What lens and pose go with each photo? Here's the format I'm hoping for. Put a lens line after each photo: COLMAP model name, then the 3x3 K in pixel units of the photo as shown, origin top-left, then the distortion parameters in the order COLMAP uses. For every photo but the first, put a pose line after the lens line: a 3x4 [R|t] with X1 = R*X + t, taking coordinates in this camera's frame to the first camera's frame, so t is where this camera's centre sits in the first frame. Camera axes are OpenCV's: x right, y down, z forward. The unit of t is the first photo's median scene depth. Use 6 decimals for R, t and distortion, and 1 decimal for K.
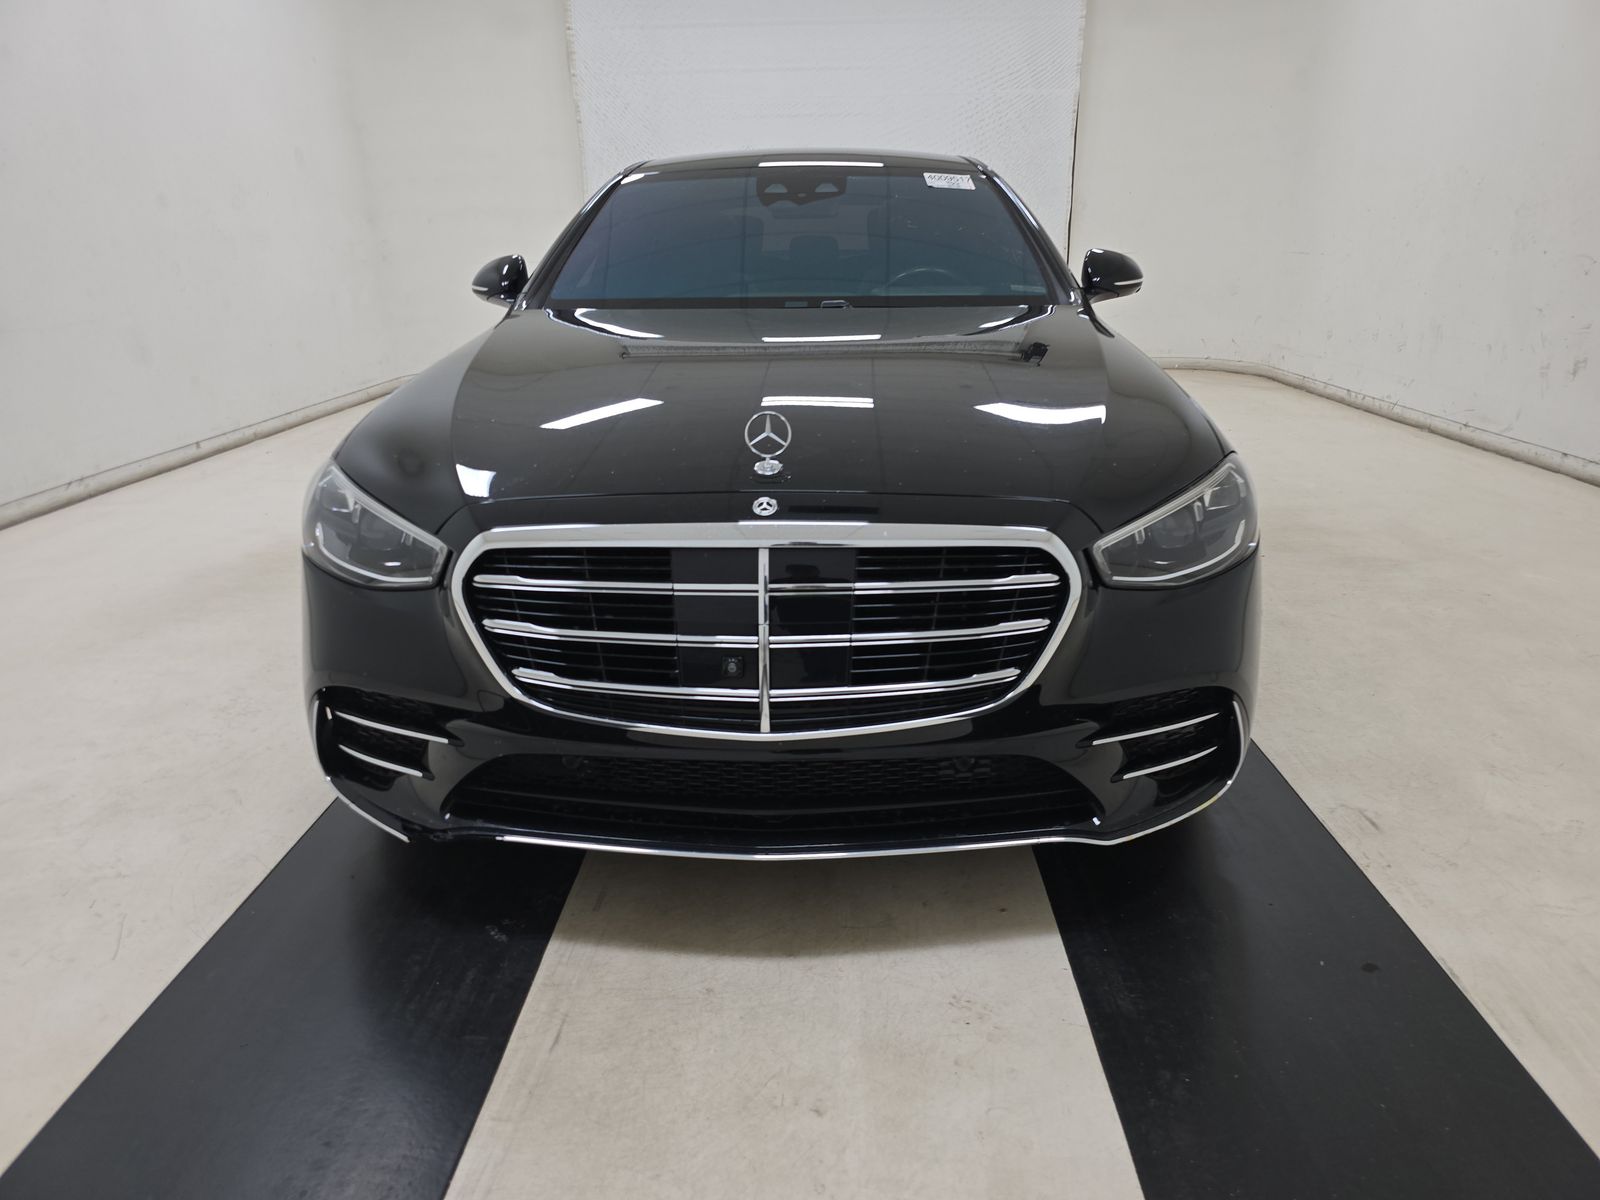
lens RADIAL K [[1129.4, 0, 800.0], [0, 1129.4, 600.0], [0, 0, 1]] dist [0.015103, -0.003452]
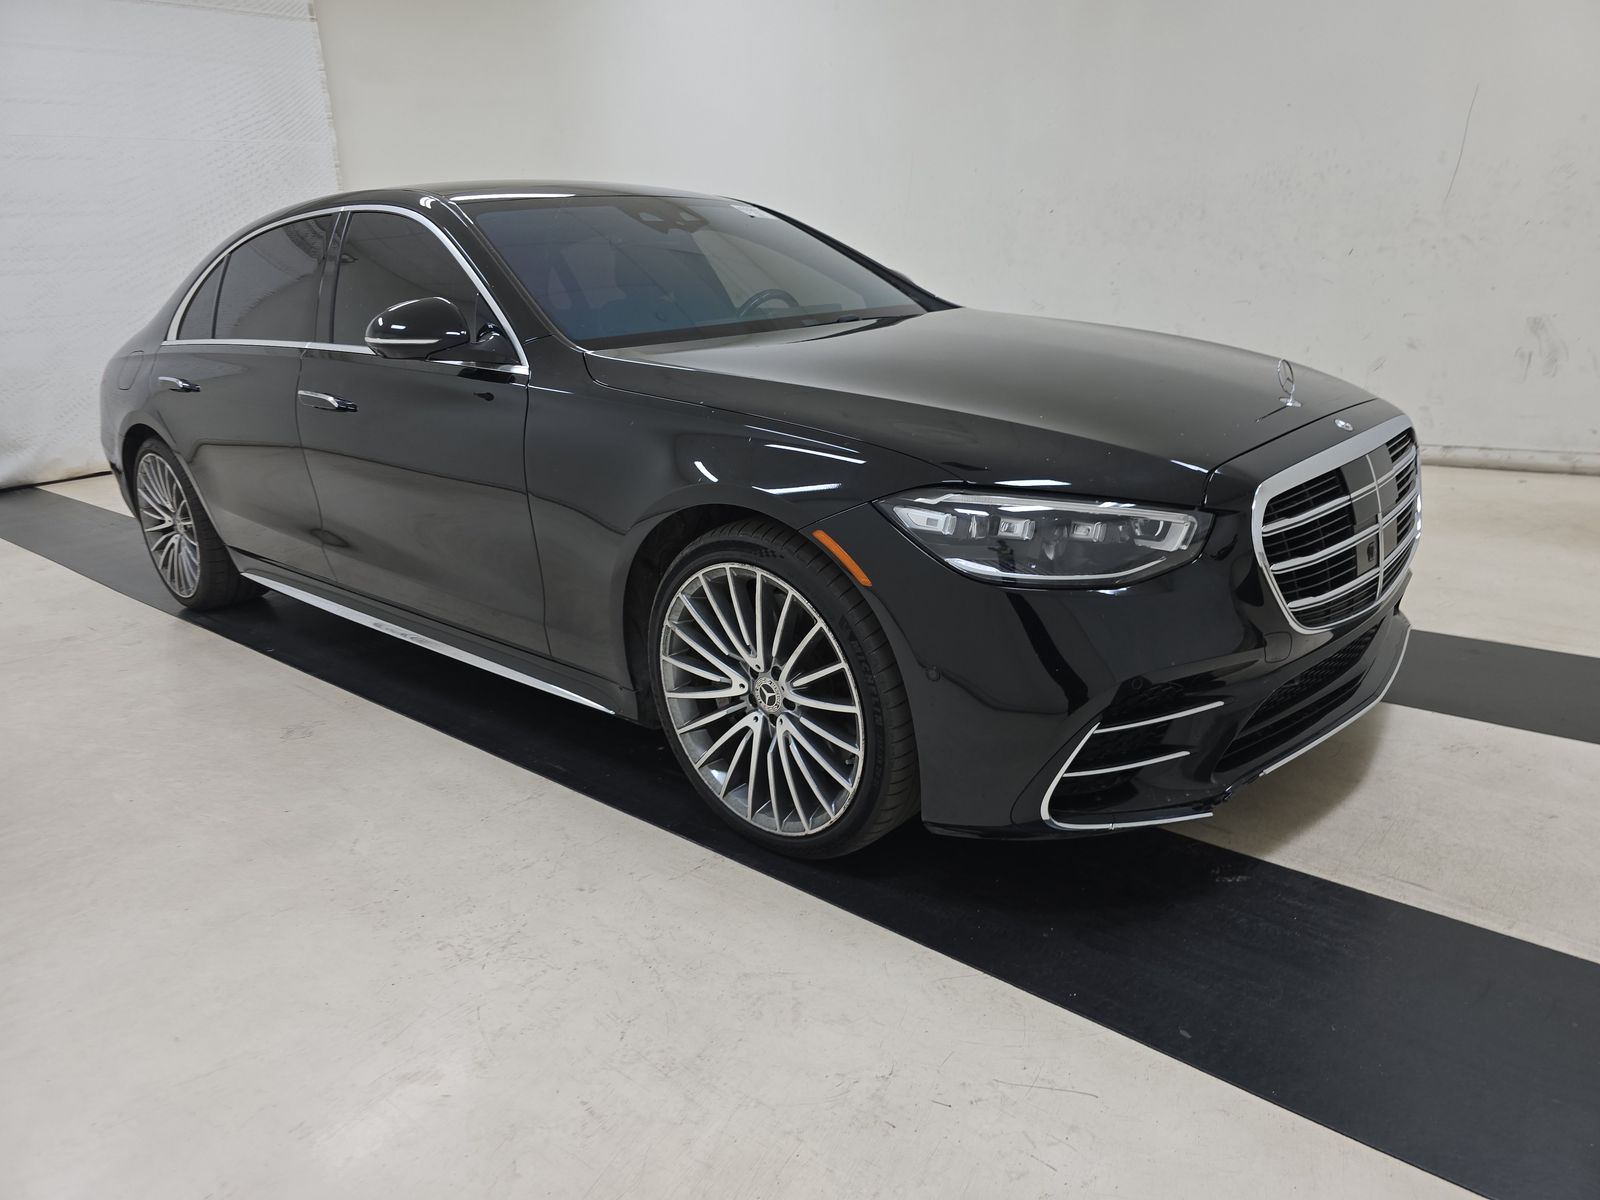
lens RADIAL K [[1129.4, 0, 800.0], [0, 1129.4, 600.0], [0, 0, 1]] dist [0.015103, -0.003452]
pose [[0.628518, -0.248964, 0.736873, -1.375990], [0.288588, 0.954408, 0.076309, -0.175531], [-0.722275, 0.164691, 0.671711, 0.580556]]
